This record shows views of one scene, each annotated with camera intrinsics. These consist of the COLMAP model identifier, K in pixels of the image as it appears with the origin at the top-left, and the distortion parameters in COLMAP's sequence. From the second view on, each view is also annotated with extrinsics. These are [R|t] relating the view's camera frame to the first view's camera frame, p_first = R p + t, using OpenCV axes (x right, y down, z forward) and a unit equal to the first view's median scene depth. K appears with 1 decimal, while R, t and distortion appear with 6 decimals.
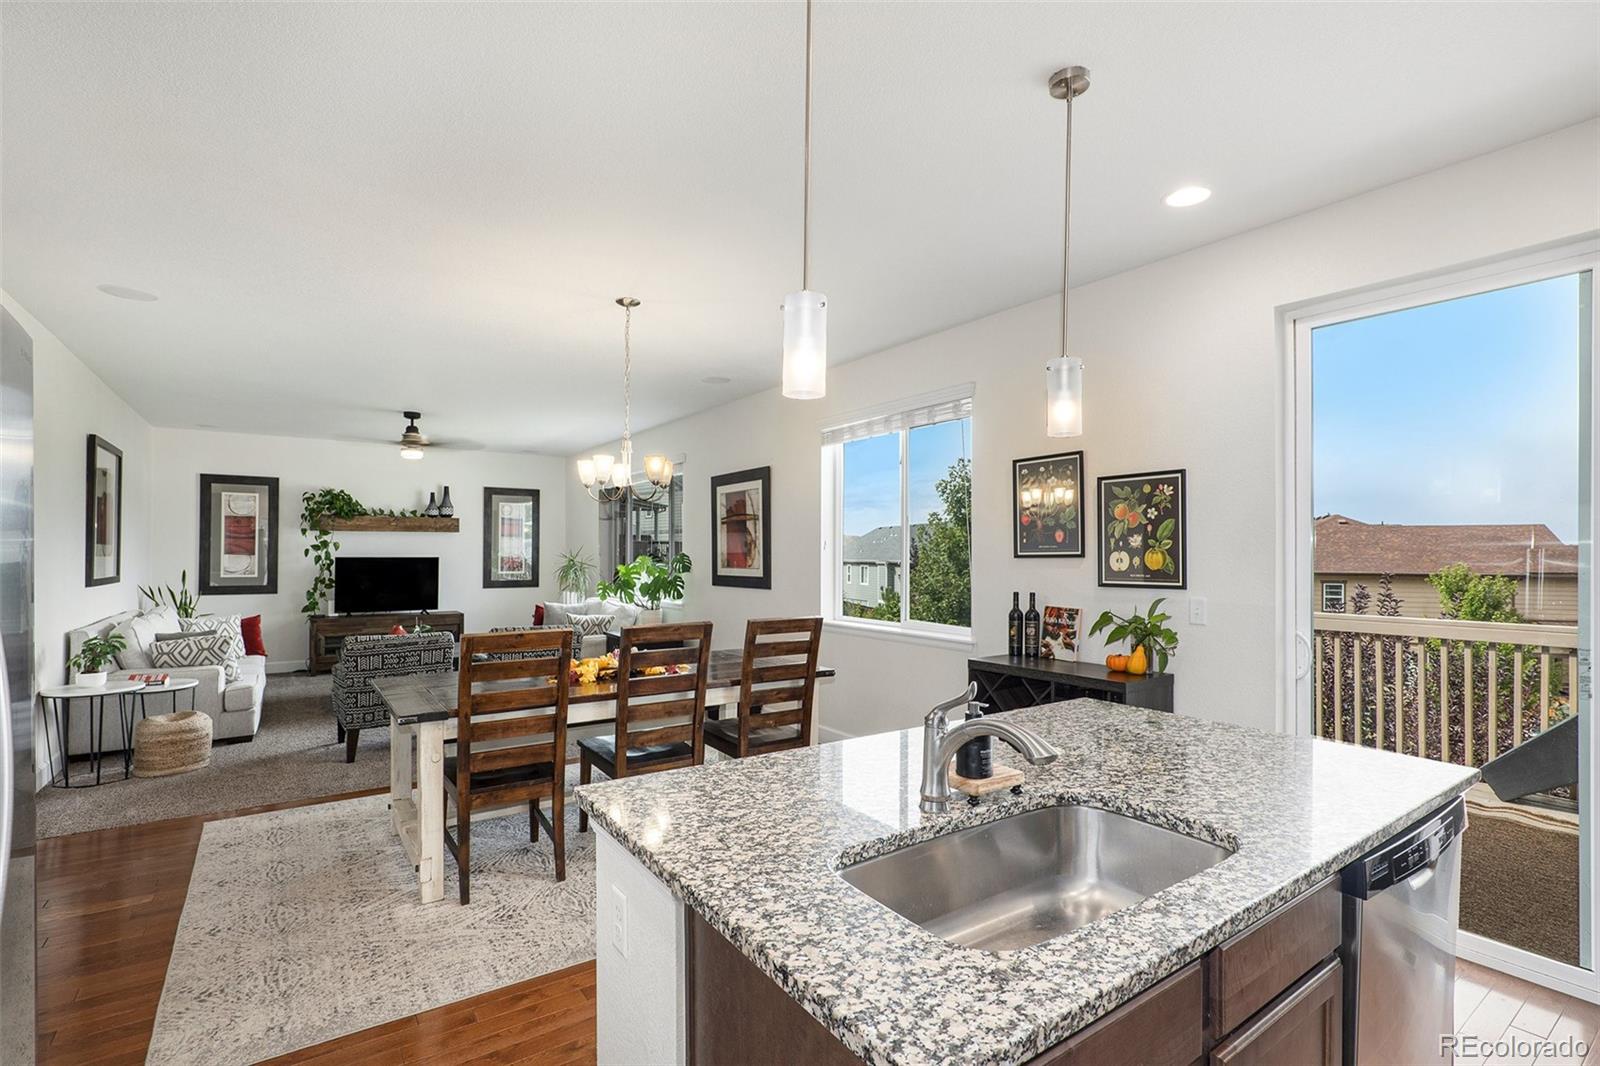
lens RADIAL K [[750.2, 0, 799.2], [0, 750.2, 537.0], [0, 0, 1]] dist [-0.024156, 0.007756]
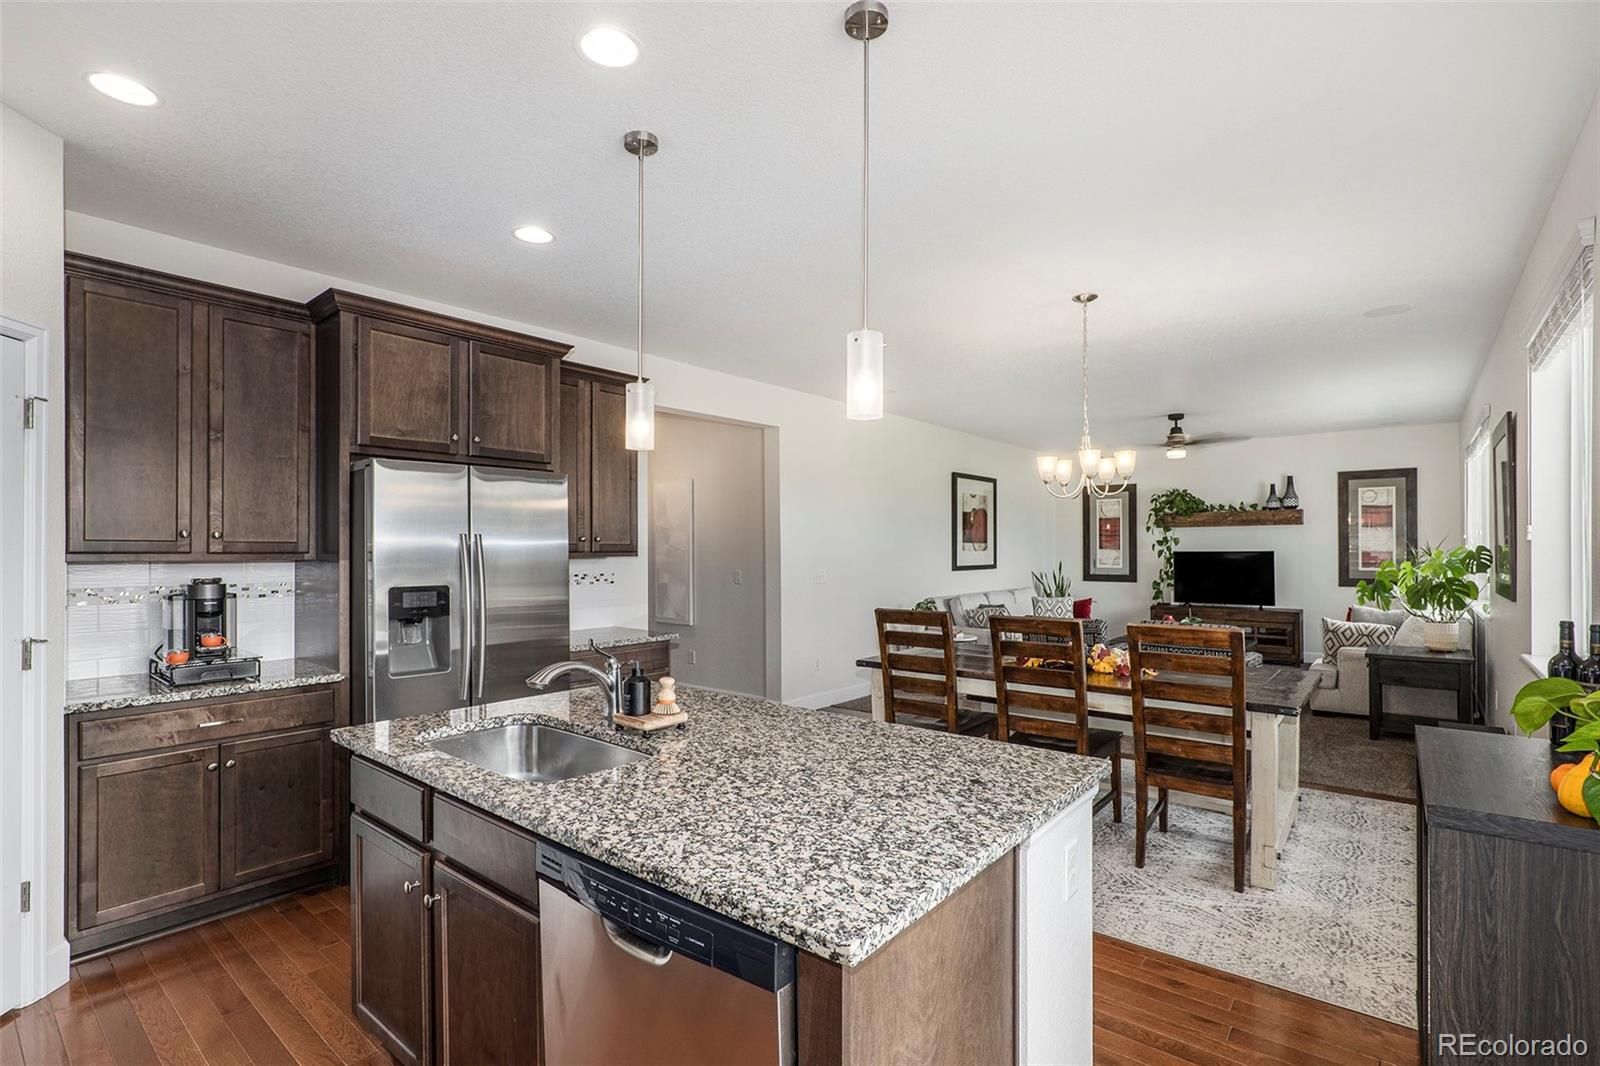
lens RADIAL K [[750.2, 0, 802.5], [0, 750.2, 545.5], [0, 0, 1]] dist [-0.024156, 0.007756]
pose [[0.276470, -0.006319, -0.961002, 0.290636], [0.025957, 0.999663, 0.000894, 0.002877], [0.960672, -0.025192, 0.276541, 0.163905]]
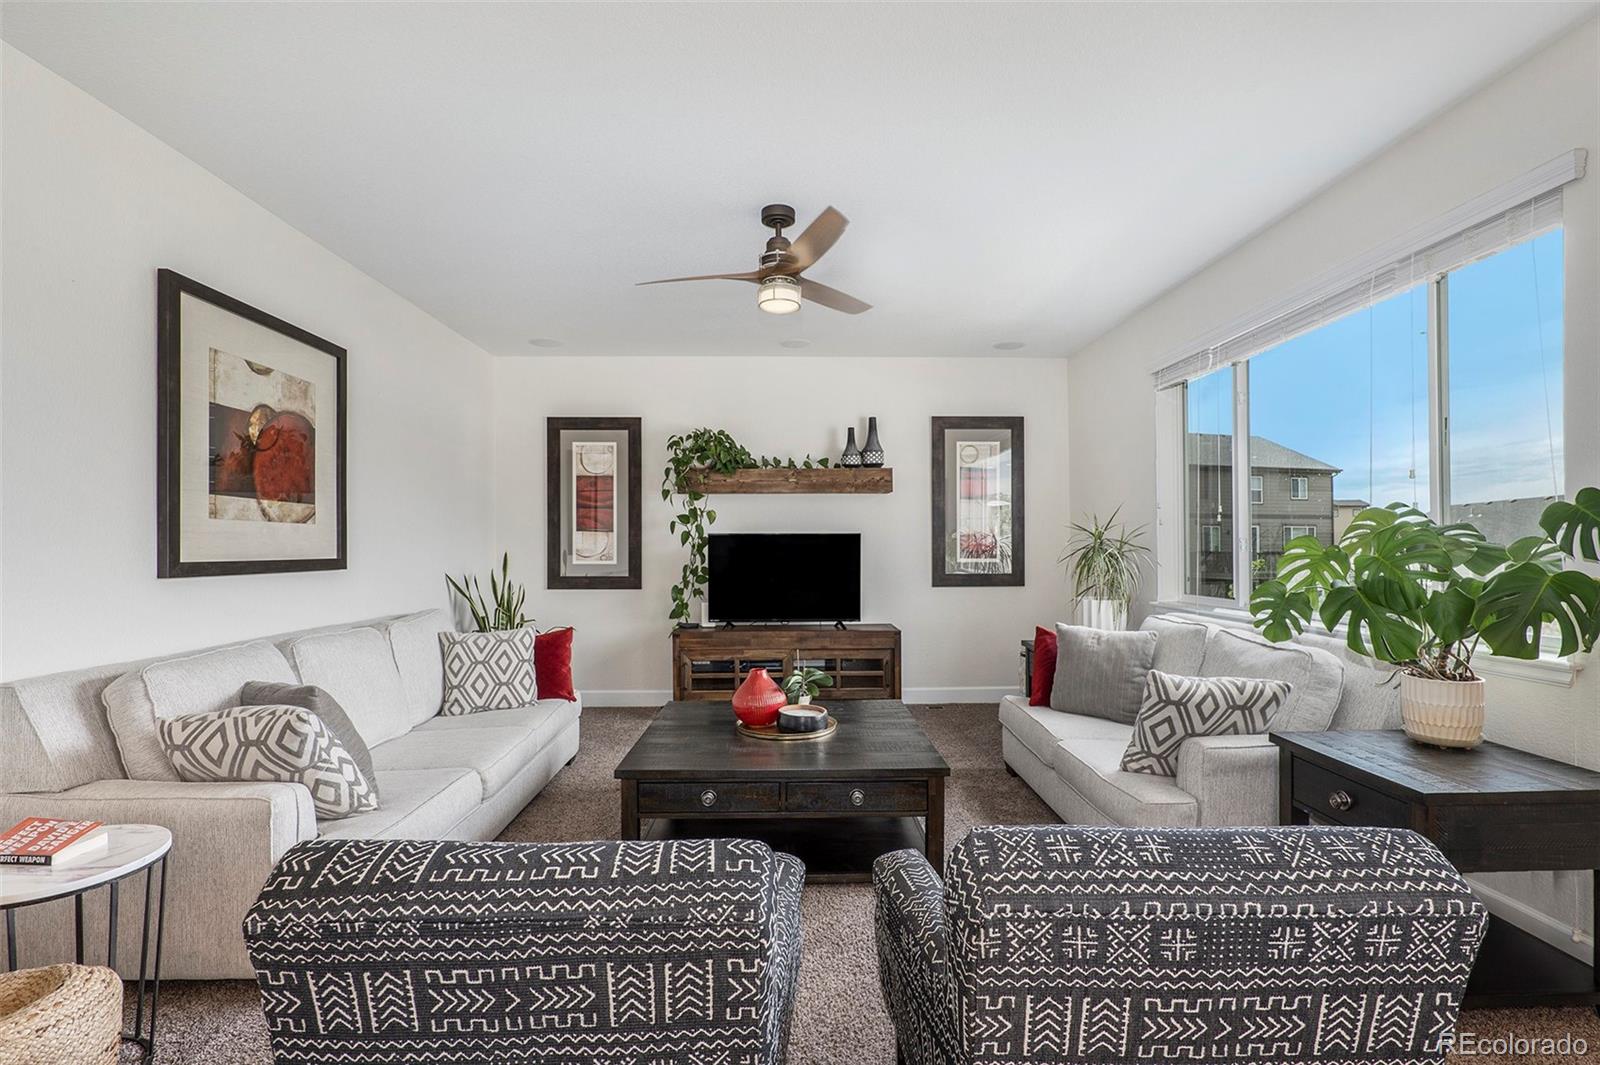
lens RADIAL K [[750.2, 0, 797.9], [0, 750.2, 536.2], [0, 0, 1]] dist [-0.024156, 0.007756]
pose [[0.835313, -0.013063, -0.549619, -0.214036], [0.017544, 0.999842, 0.002901, 0.028700], [0.549494, -0.012066, 0.835410, 0.514935]]
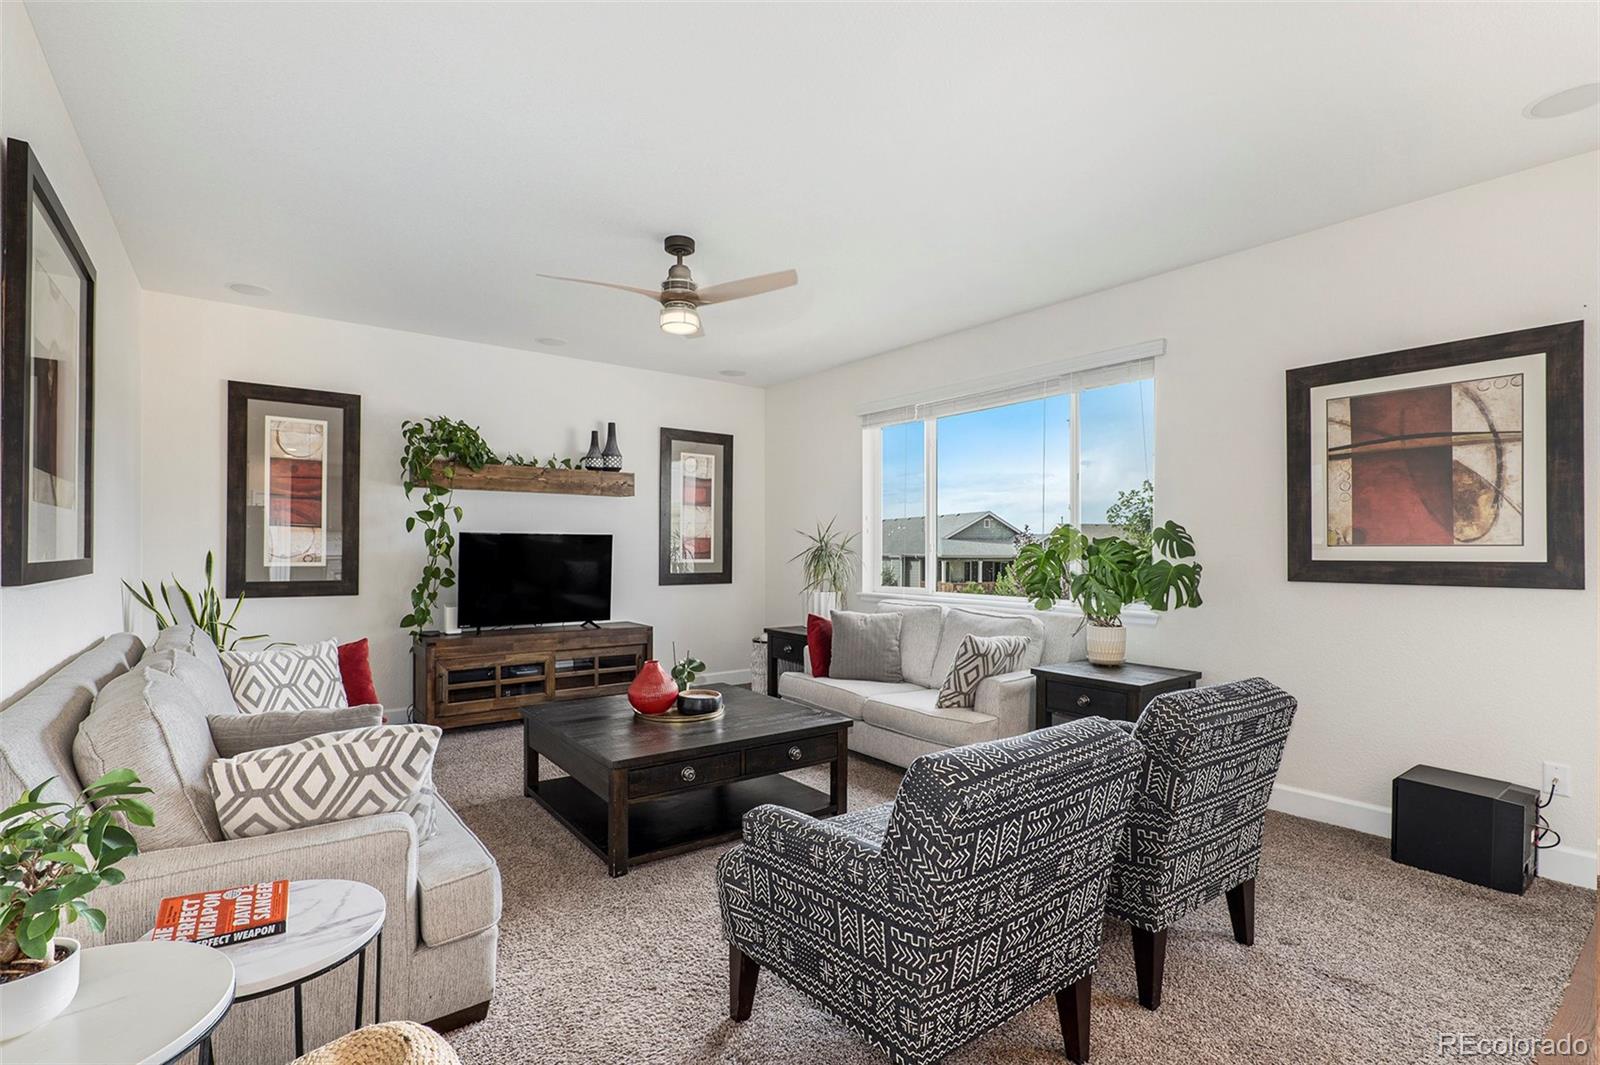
lens RADIAL K [[750.2, 0, 796.8], [0, 750.2, 538.1], [0, 0, 1]] dist [-0.024156, 0.007756]
pose [[0.999123, 0.002546, 0.041791, -0.384788], [-0.002881, 0.999964, 0.007949, 0.026230], [-0.041770, -0.008063, 0.999095, 0.405104]]
